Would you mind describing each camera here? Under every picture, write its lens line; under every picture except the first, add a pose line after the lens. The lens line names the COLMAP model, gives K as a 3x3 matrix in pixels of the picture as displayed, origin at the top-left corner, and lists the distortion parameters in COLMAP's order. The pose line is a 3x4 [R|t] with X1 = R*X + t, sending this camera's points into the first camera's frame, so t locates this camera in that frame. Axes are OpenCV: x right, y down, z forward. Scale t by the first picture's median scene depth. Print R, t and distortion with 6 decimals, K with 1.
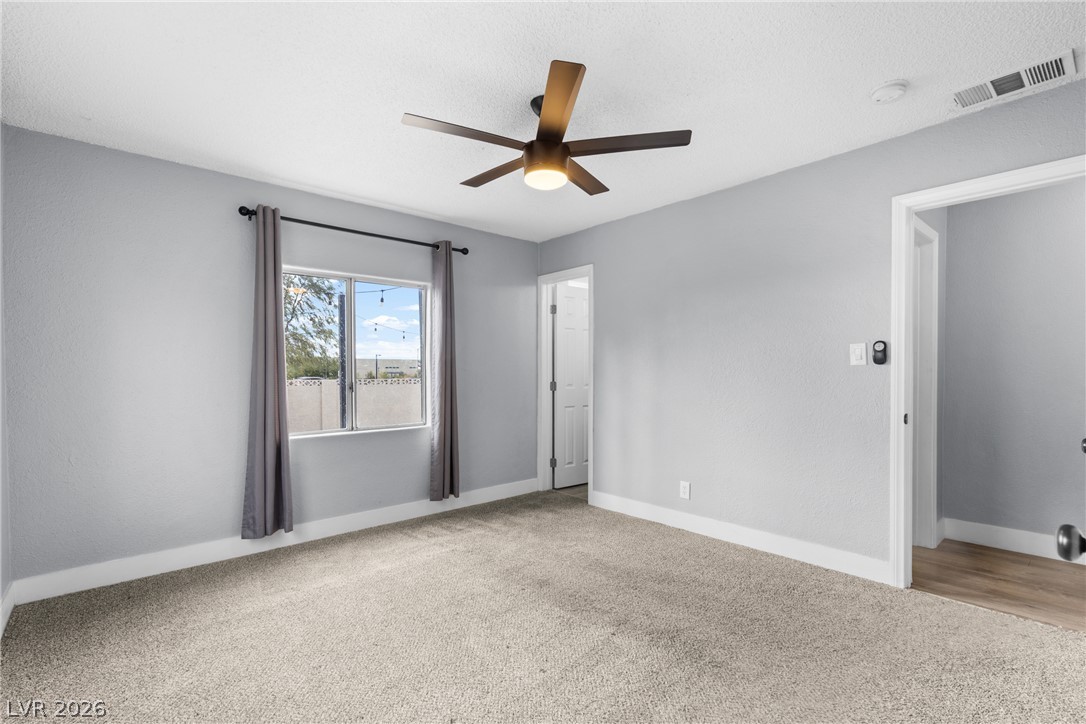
lens RADIAL K [[500.9, 0, 541.7], [0, 500.9, 373.1], [0, 0, 1]] dist [0.004655, 0.000212]
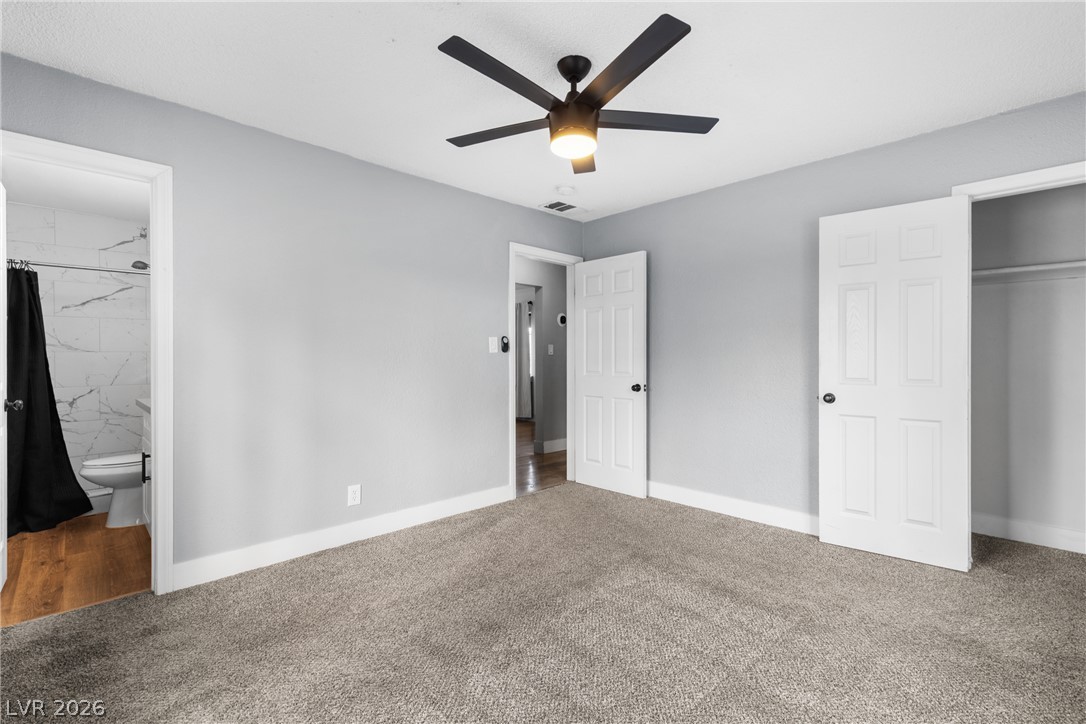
lens RADIAL K [[486.3, 0, 544.9], [0, 486.3, 360.8], [0, 0, 1]] dist [0.004606, 0.000144]
pose [[-0.039173, -0.002565, 0.999229, -0.589480], [0.012511, 0.999917, 0.003057, 0.003553], [-0.999154, 0.012621, -0.039138, 0.735749]]
